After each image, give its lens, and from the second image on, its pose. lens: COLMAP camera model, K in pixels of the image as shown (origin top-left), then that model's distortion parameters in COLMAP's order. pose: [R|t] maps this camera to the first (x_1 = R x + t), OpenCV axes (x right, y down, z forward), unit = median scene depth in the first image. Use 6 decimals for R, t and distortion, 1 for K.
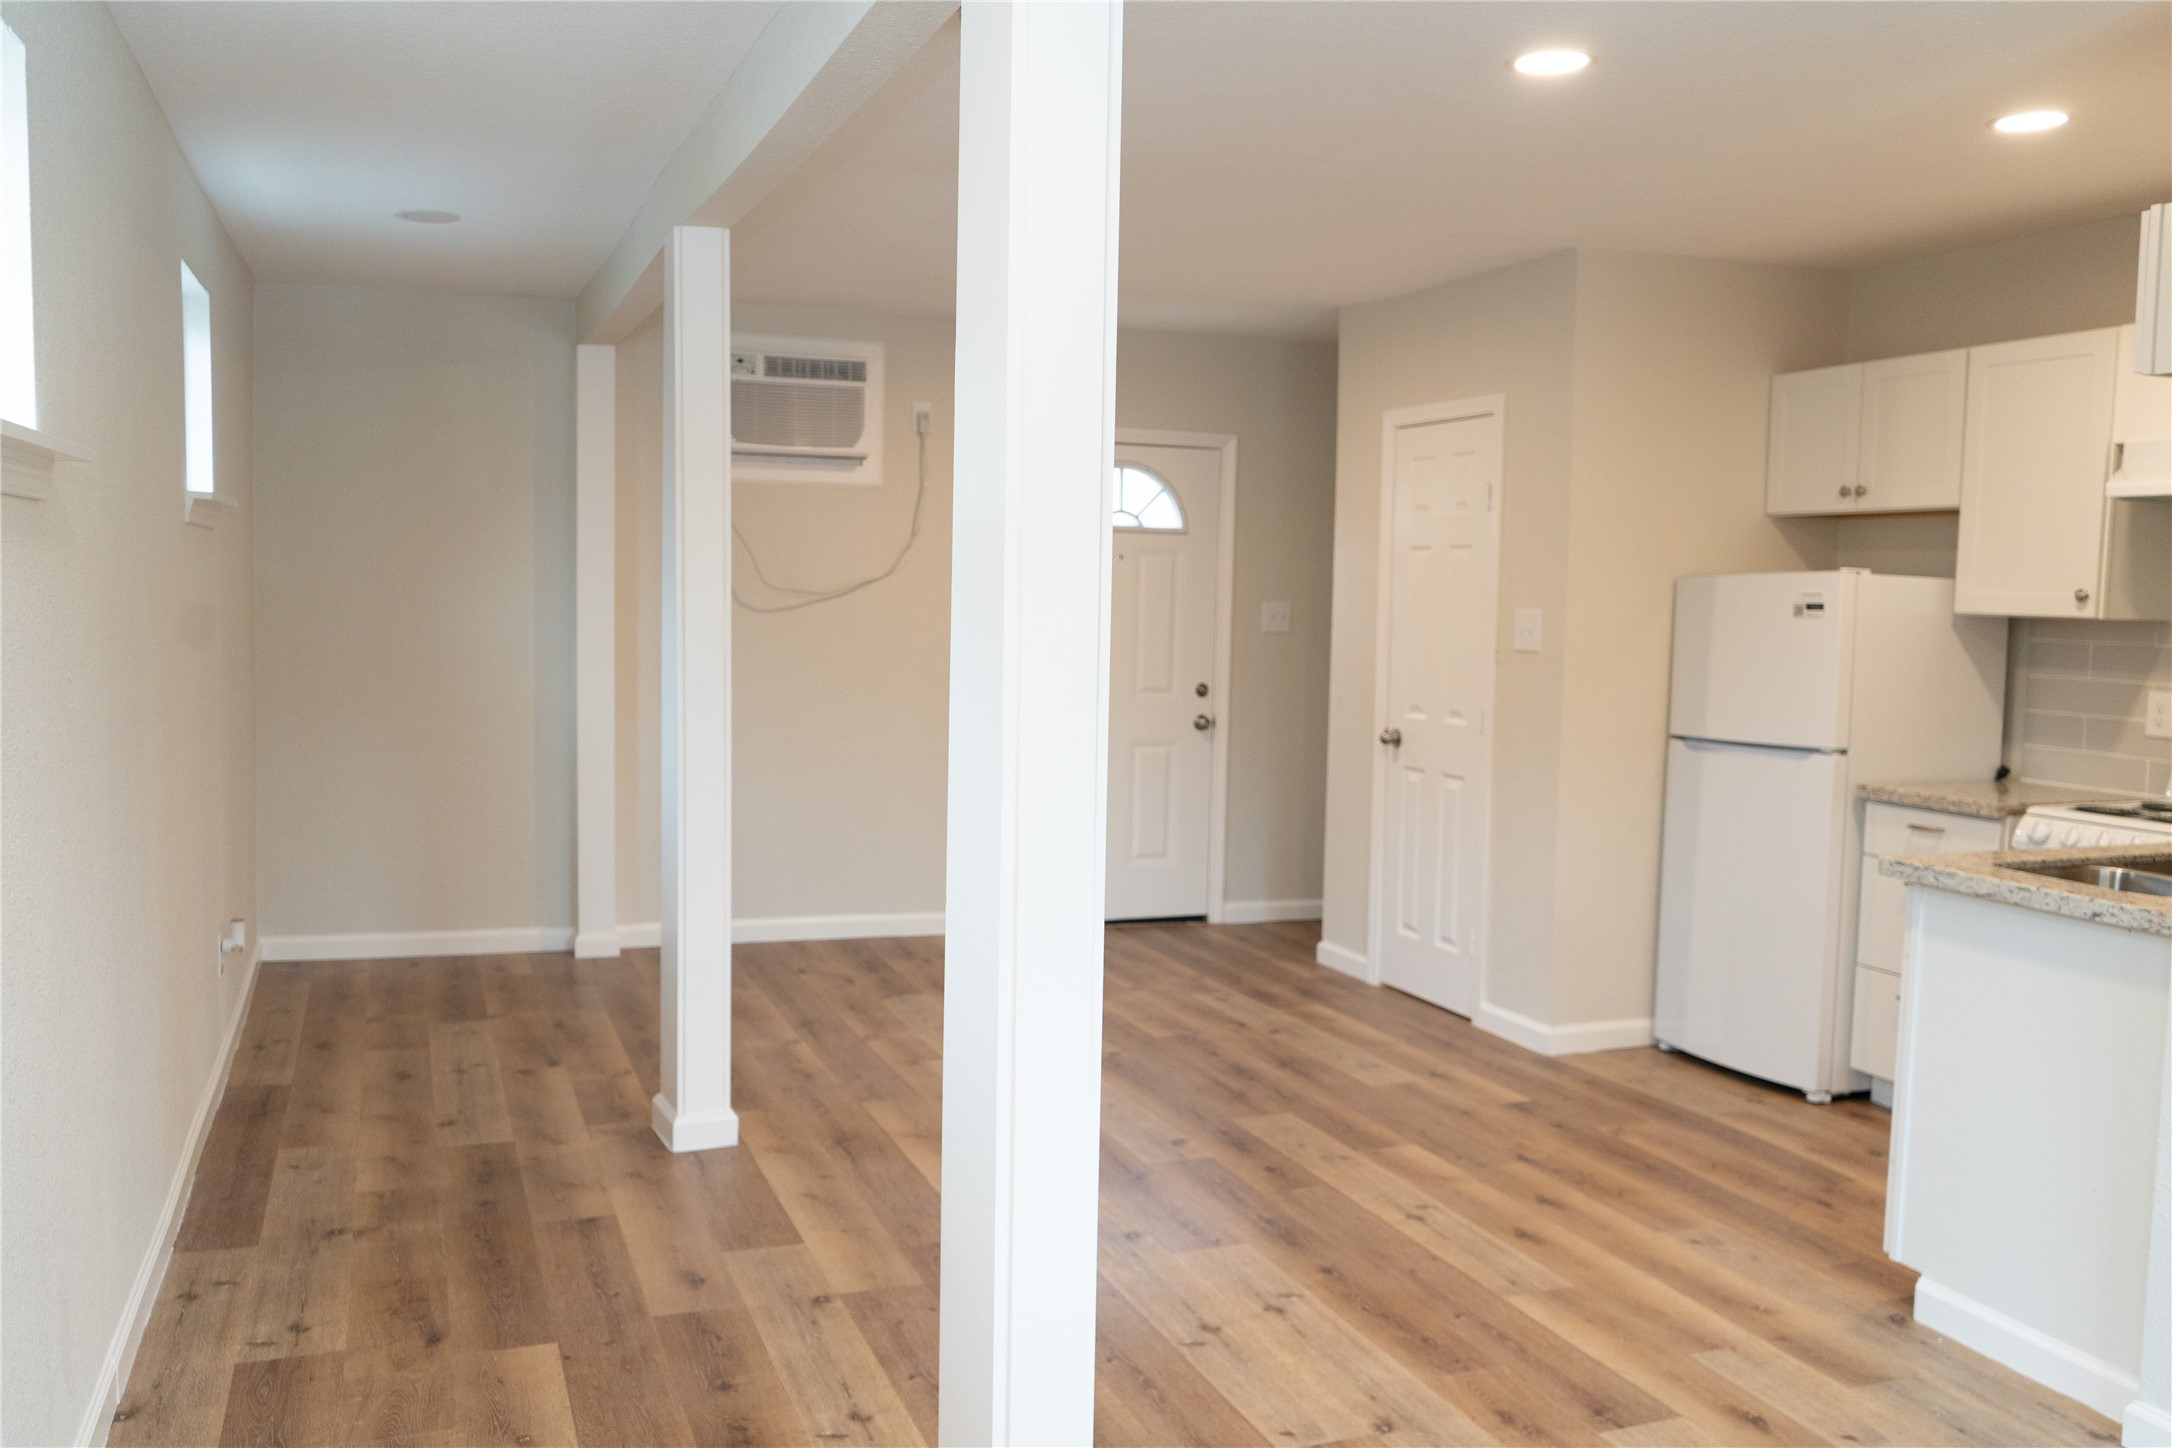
lens RADIAL K [[1755.3, 0, 1113.1], [0, 1755.3, 727.5], [0, 0, 1]] dist [-0.010348, 0.005644]
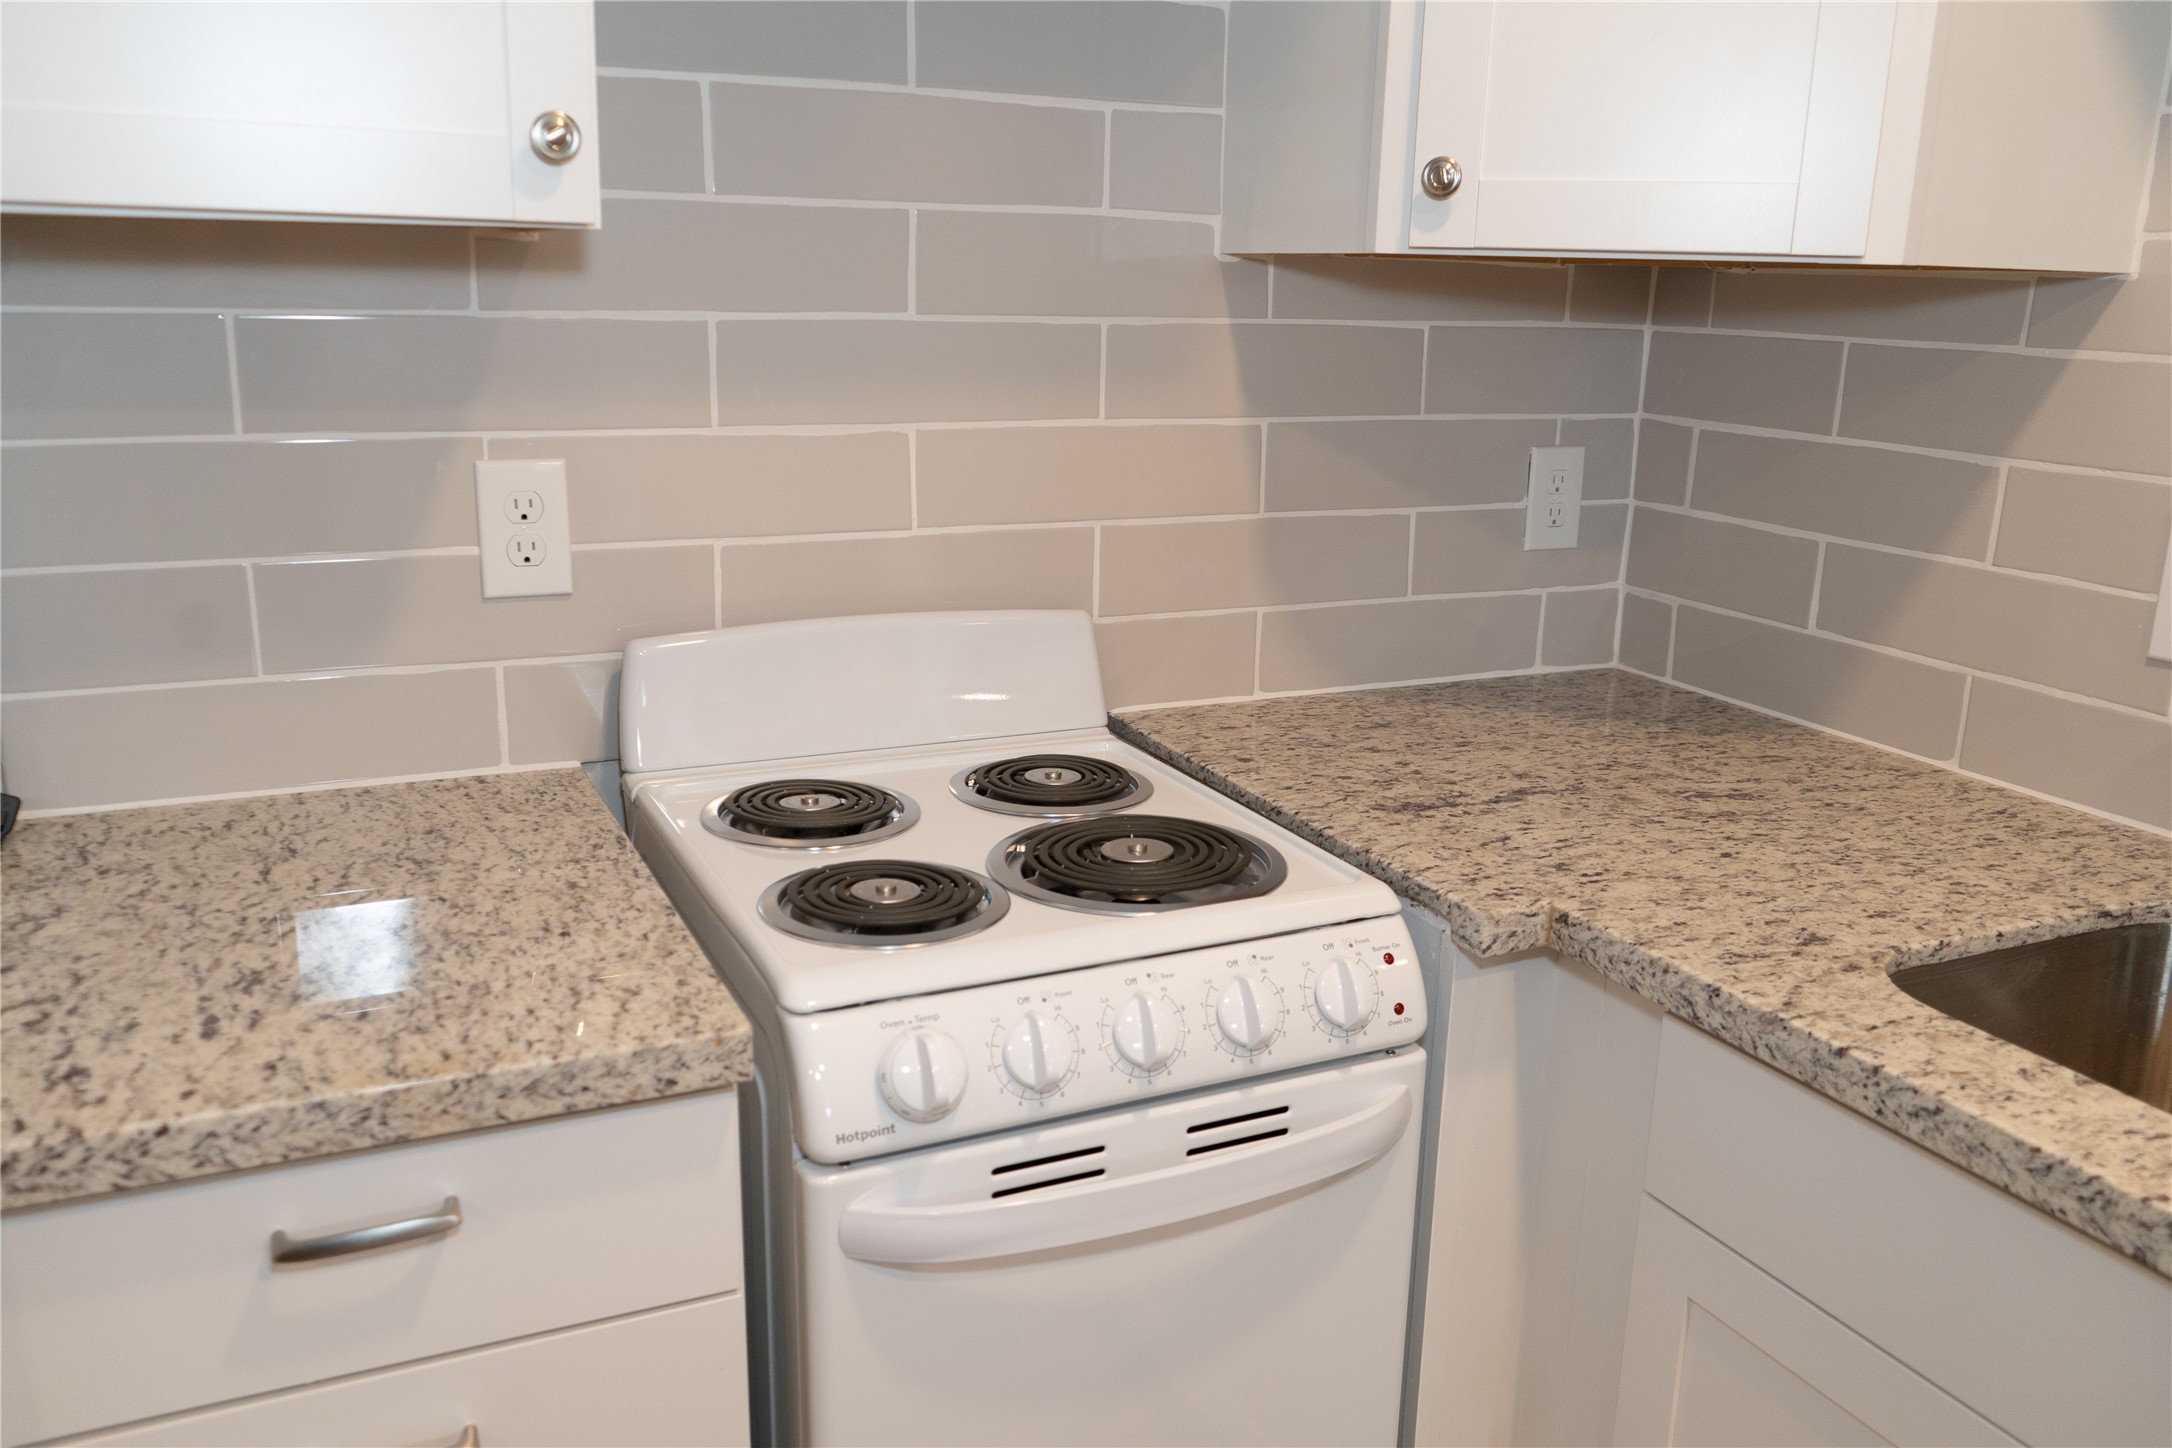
lens RADIAL K [[1746.7, 0, 1086.0], [0, 1746.7, 724.0], [0, 0, 1]] dist [-0.004355, 0.004448]
pose [[-0.048343, -0.275772, 0.960007, 0.324299], [0.052515, 0.959099, 0.278156, -0.069618], [-0.997449, 0.063861, -0.031884, 1.095780]]
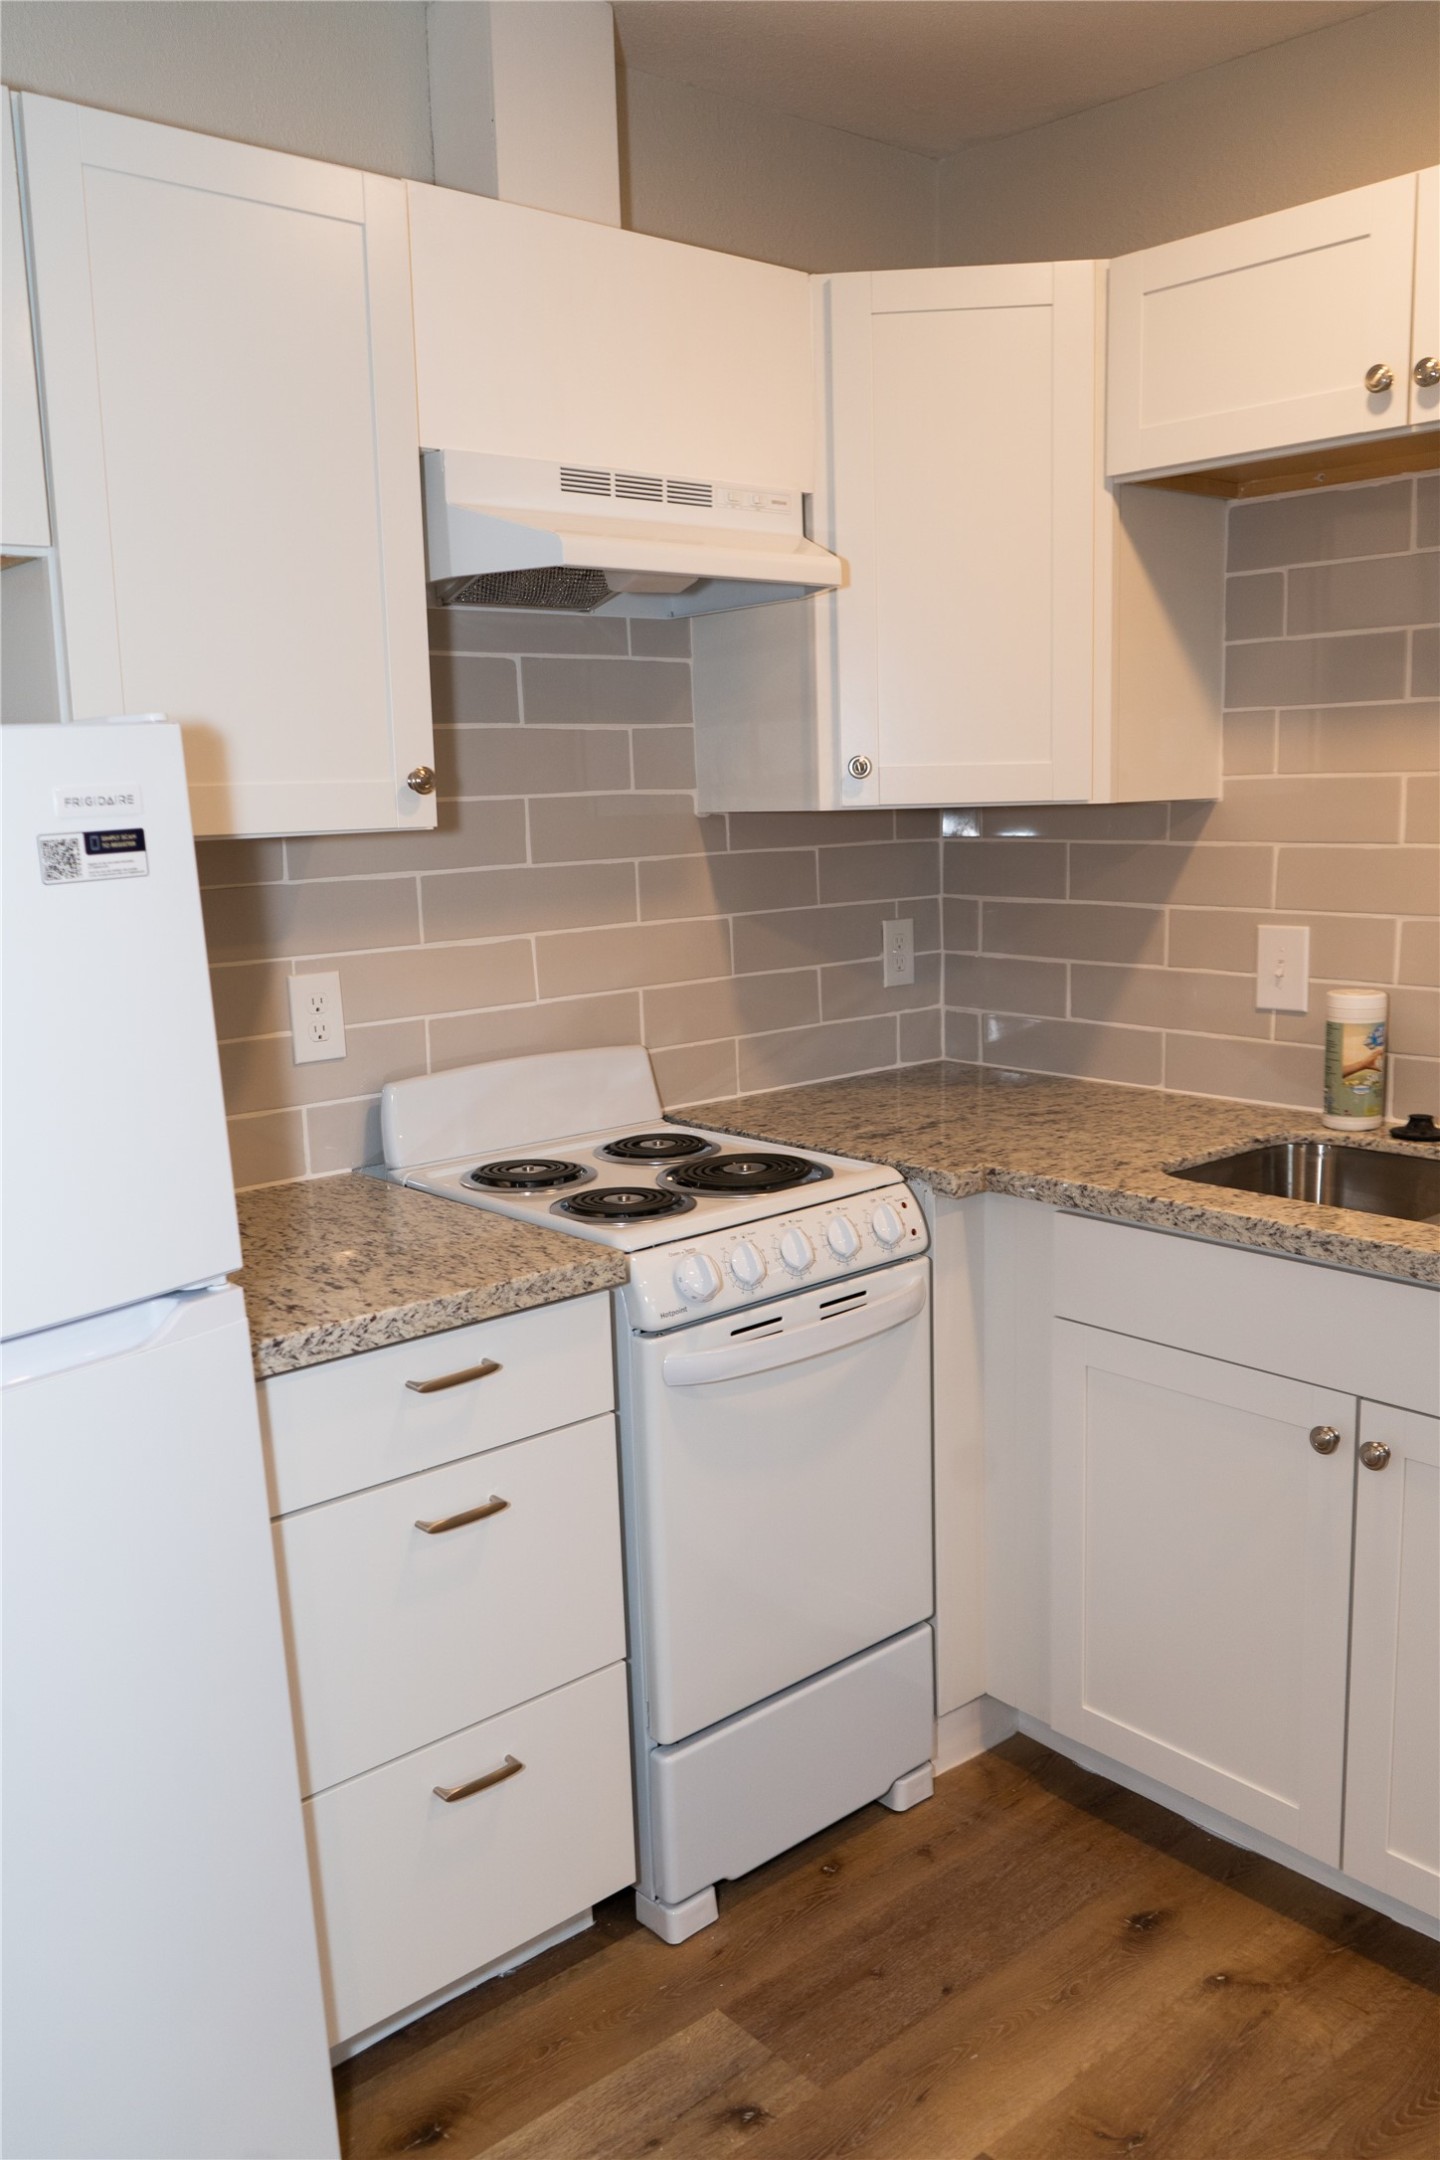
lens RADIAL K [[1745.6, 0, 720.0], [0, 1745.6, 1080.0], [0, 0, 1]] dist [-0.010348, 0.005644]
pose [[-0.317317, -0.174965, 0.932039, 0.102941], [0.095448, 0.971949, 0.214952, -0.105437], [-0.943504, 0.157169, -0.291716, 1.257020]]
